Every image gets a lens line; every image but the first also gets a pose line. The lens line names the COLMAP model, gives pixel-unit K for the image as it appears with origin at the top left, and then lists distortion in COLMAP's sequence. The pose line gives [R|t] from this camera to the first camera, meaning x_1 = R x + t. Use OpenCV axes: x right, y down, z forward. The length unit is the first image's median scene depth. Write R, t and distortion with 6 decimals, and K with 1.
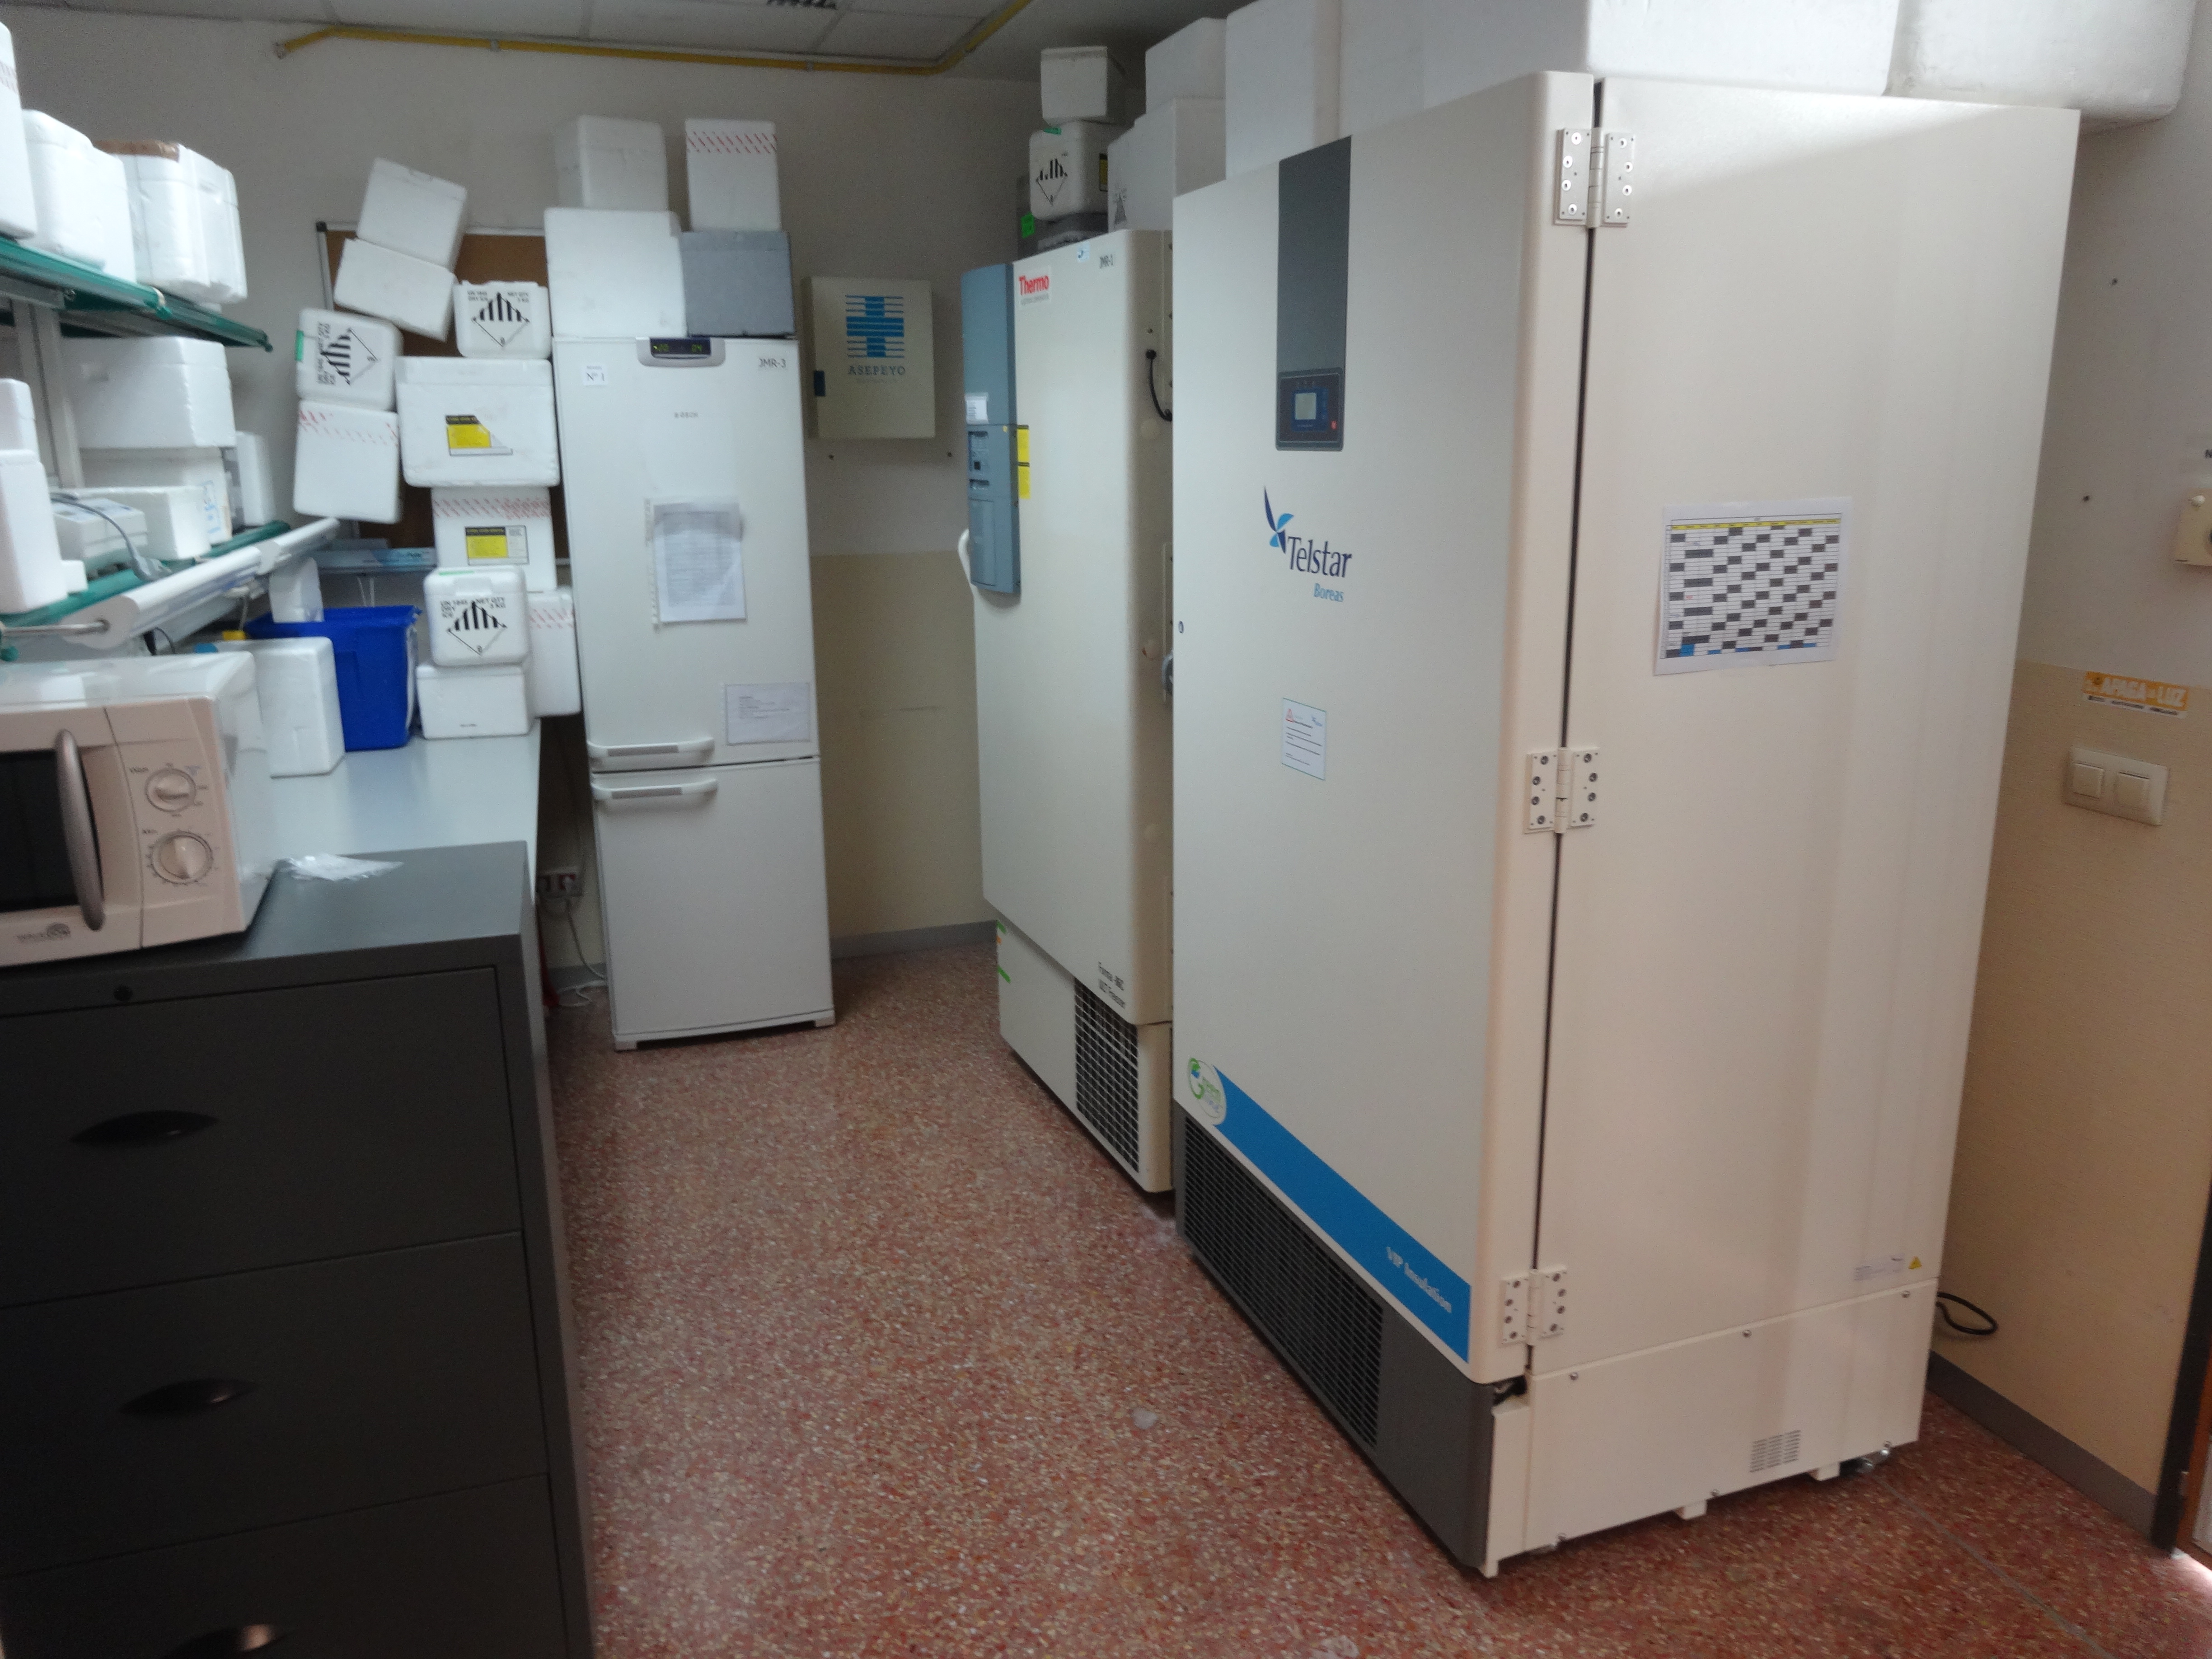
lens RADIAL K [[1631.3, 0, 1106.0], [0, 1631.3, 829.5], [0, 0, 1]] dist [-0.002442, -0.000109]
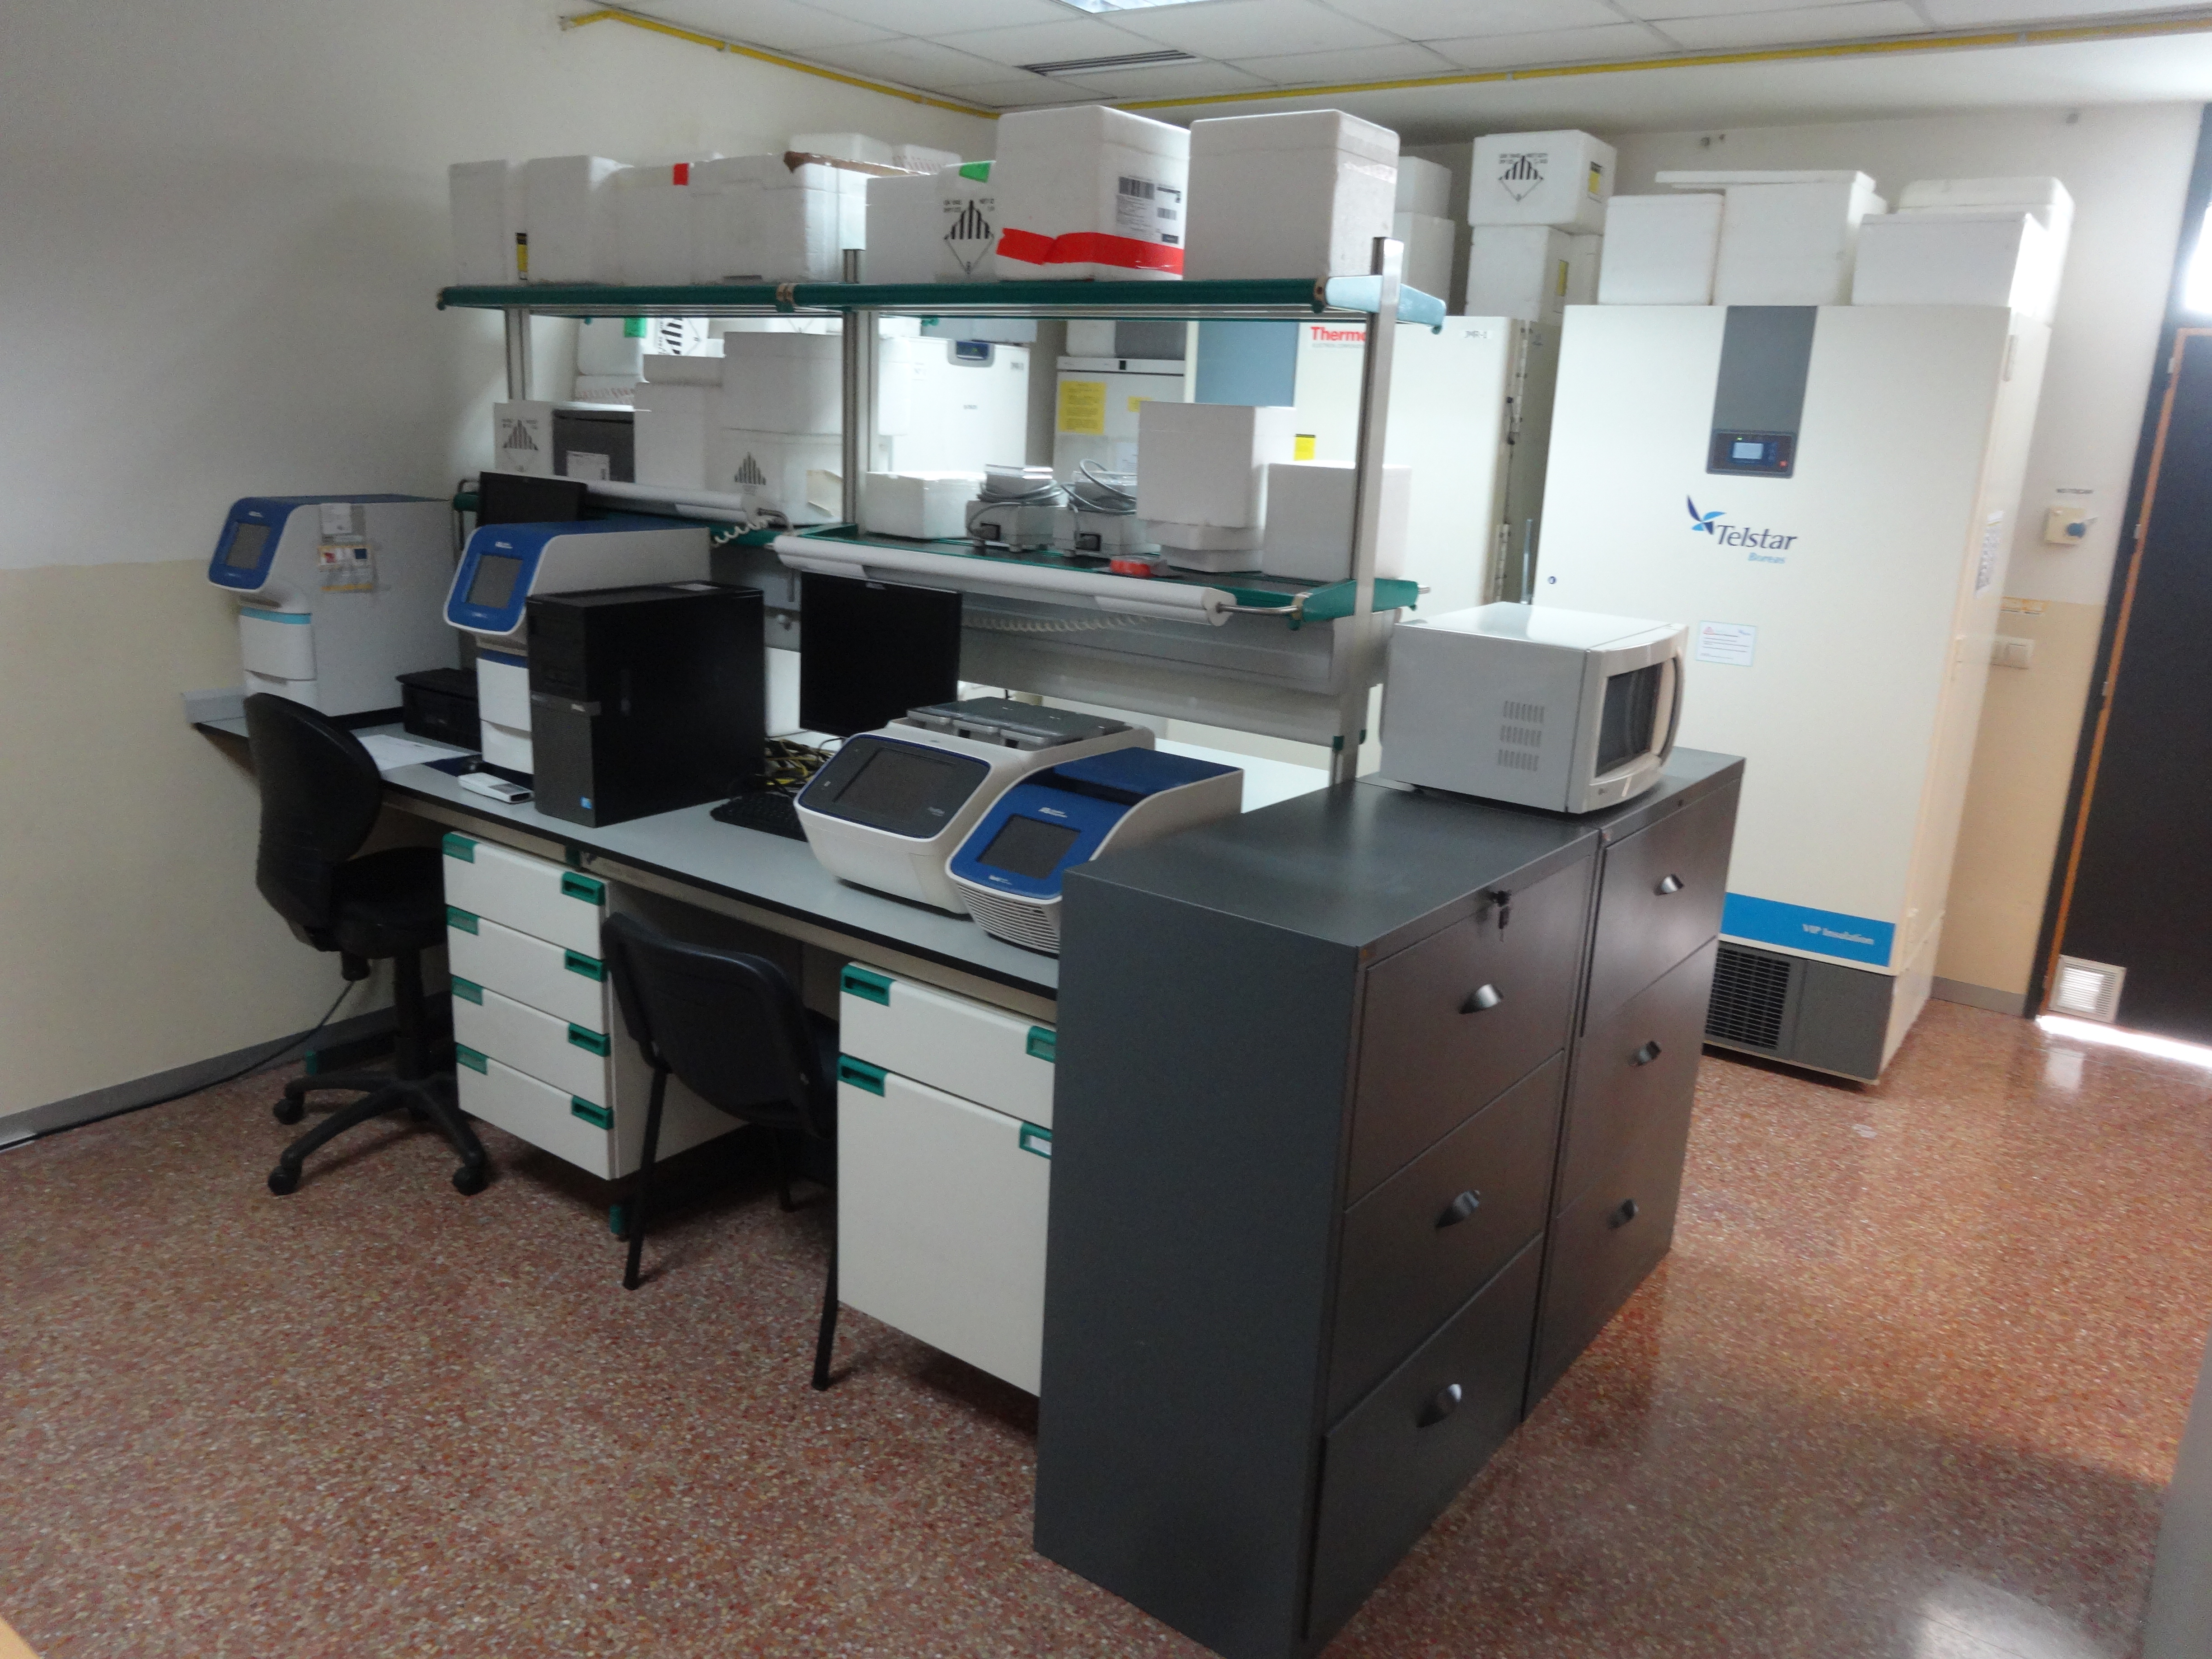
lens RADIAL K [[1631.3, 0, 1106.0], [0, 1631.3, 829.5], [0, 0, 1]] dist [-0.002442, -0.000109]
pose [[0.815750, -0.100319, 0.569638, -1.450561], [0.085819, 0.994936, 0.052321, -0.007308], [-0.572002, 0.006205, 0.820229, -0.030945]]
